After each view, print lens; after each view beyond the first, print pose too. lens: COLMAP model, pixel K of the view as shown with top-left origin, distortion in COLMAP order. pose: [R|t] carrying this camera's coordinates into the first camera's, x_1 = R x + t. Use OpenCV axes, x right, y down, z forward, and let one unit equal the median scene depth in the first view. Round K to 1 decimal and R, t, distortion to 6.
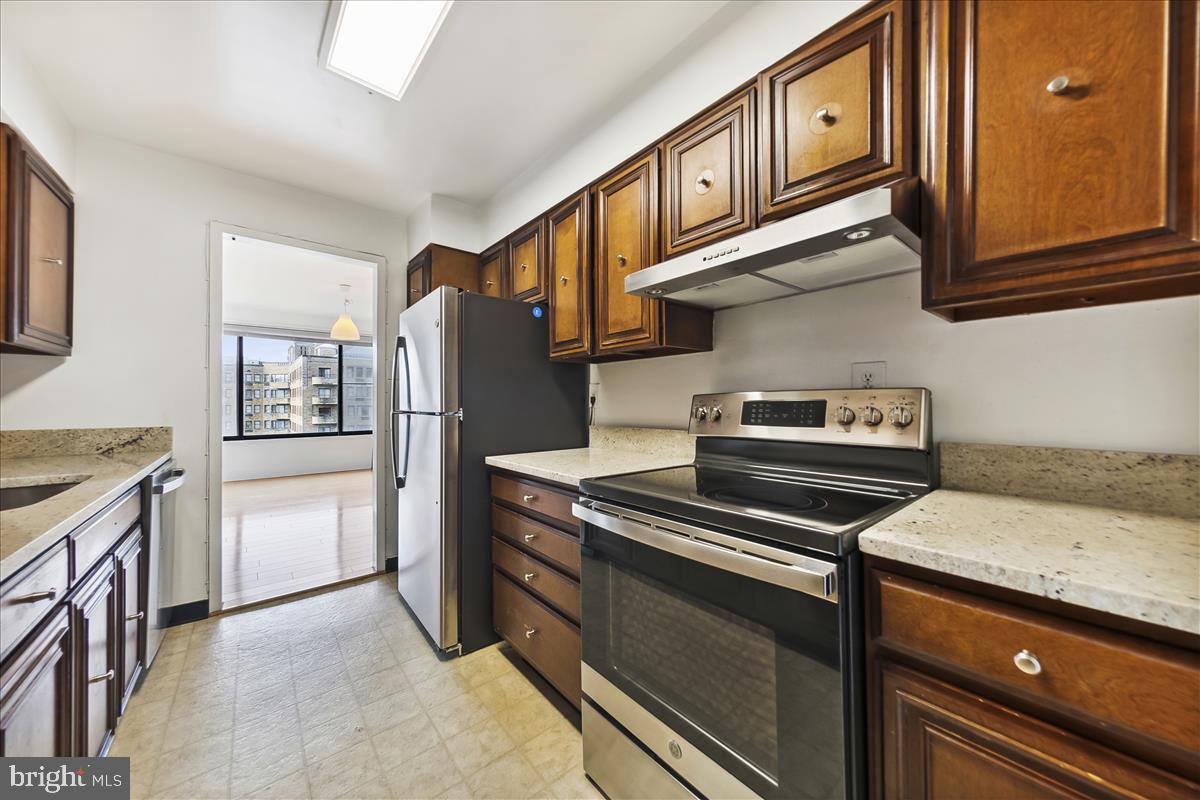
lens RADIAL K [[415.7, 0, 599.2], [0, 415.7, 400.8], [0, 0, 1]] dist [0.001265, 0.000013]
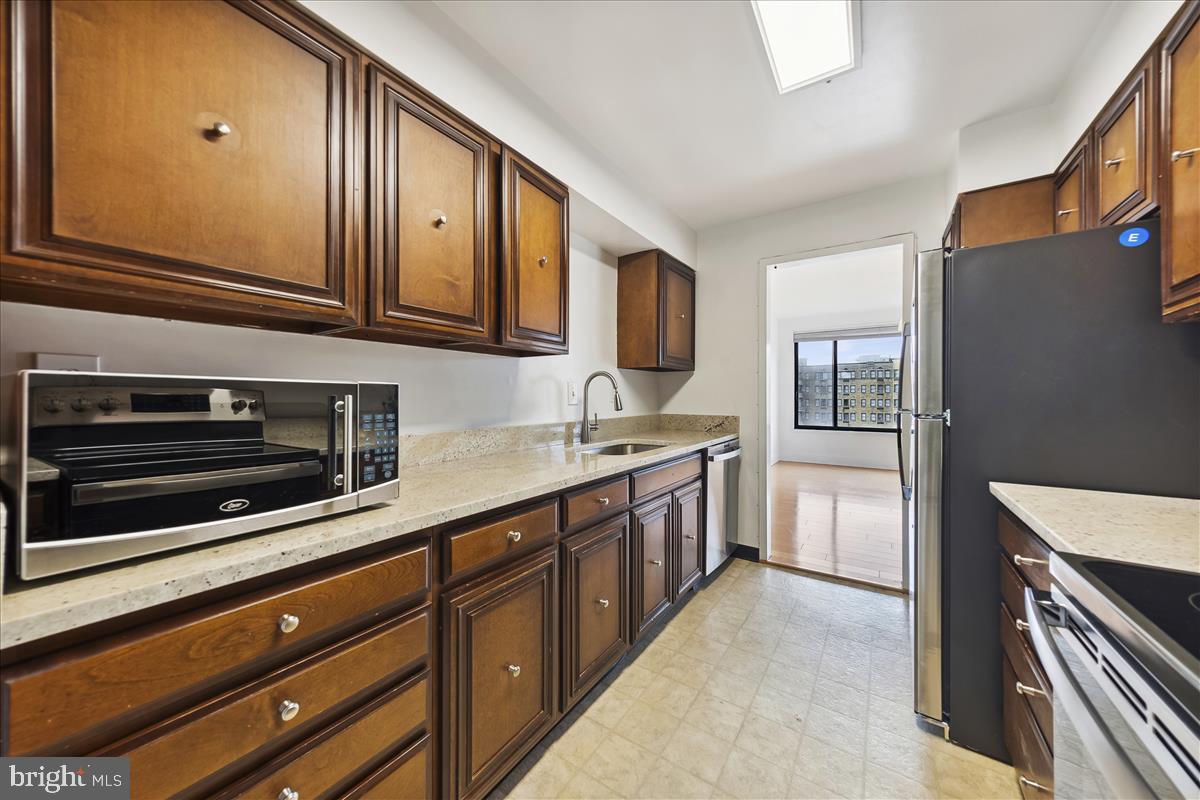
lens RADIAL K [[415.7, 0, 604.2], [0, 415.7, 396.2], [0, 0, 1]] dist [0.001265, 0.000013]
pose [[0.265916, -0.000034, -0.963996, 0.195238], [0.002871, 0.999996, 0.000757, -0.006598], [0.963992, -0.002969, 0.265915, 0.181058]]
